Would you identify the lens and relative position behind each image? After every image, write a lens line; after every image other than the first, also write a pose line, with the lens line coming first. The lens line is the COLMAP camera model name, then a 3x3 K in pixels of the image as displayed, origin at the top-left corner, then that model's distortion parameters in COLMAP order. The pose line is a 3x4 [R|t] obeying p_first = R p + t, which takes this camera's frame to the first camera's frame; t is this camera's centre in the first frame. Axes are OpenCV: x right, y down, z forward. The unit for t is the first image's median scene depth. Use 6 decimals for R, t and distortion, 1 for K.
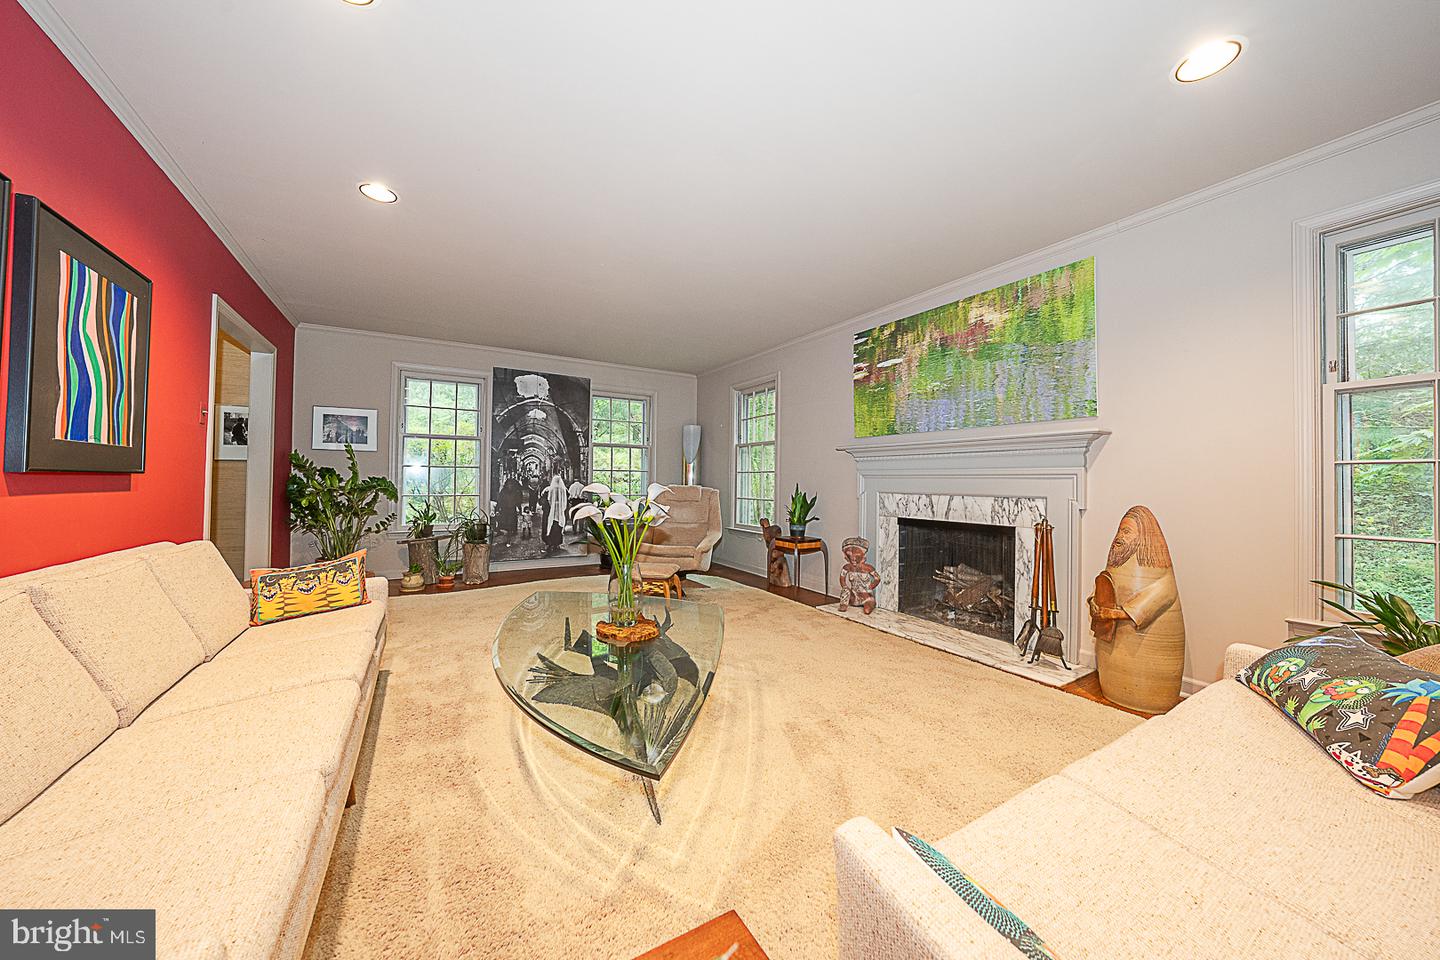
lens RADIAL K [[500.9, 0, 726.1], [0, 500.9, 474.3], [0, 0, 1]] dist [-0.003072, -0.000071]
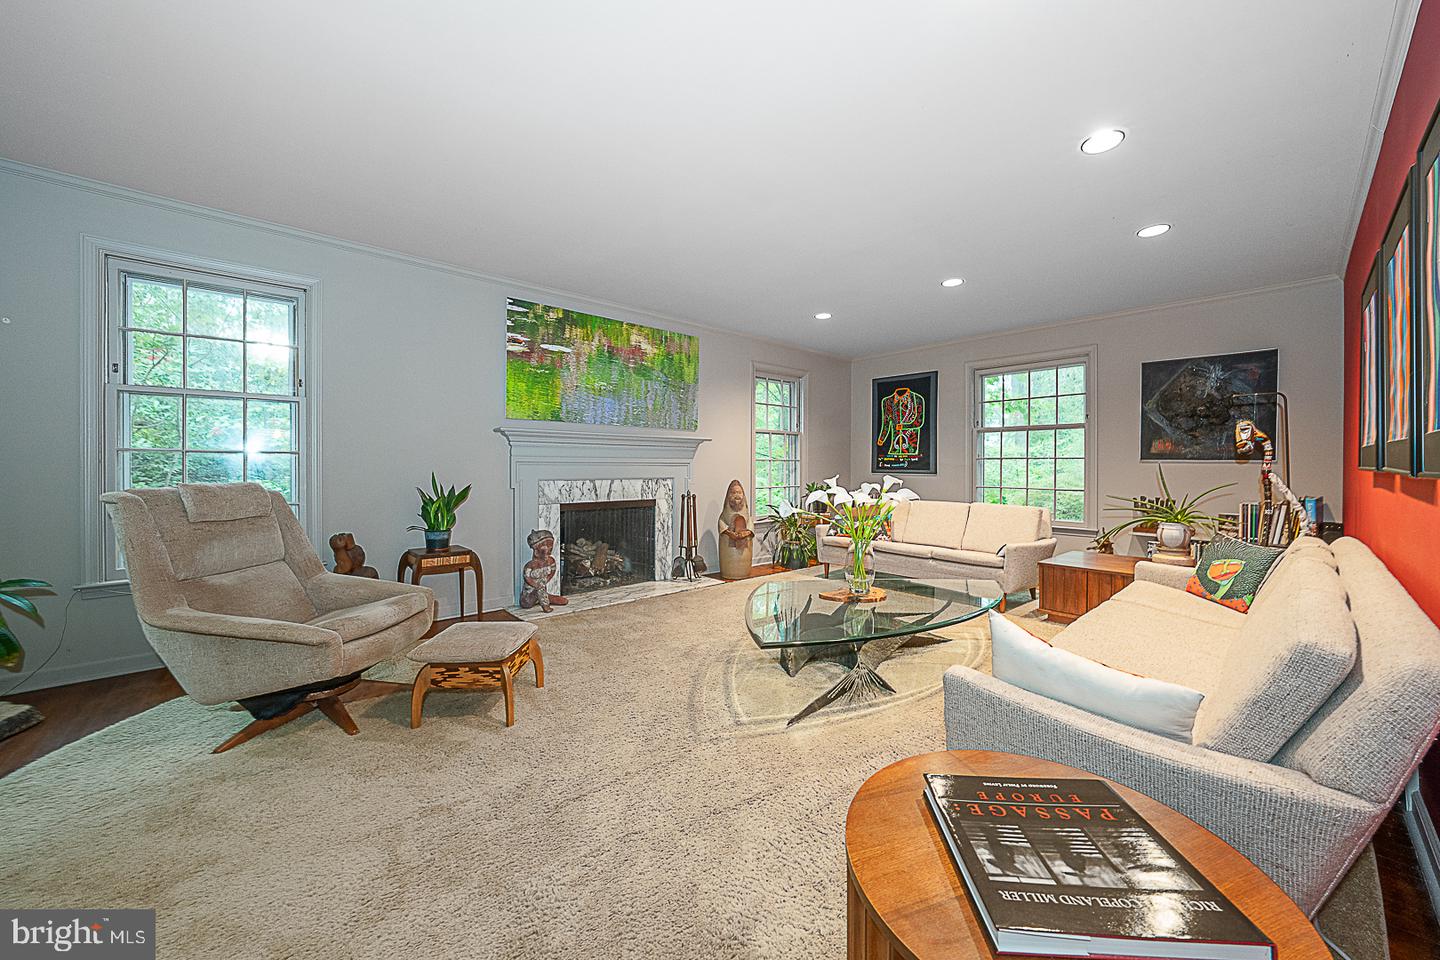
lens RADIAL K [[500.9, 0, 727.4], [0, 500.9, 471.1], [0, 0, 1]] dist [-0.003072, -0.000071]
pose [[-0.160897, -0.013990, 0.986872, -0.756046], [-0.011218, 0.999861, 0.012345, 0.003554], [-0.986908, -0.009084, -0.161031, 0.886179]]
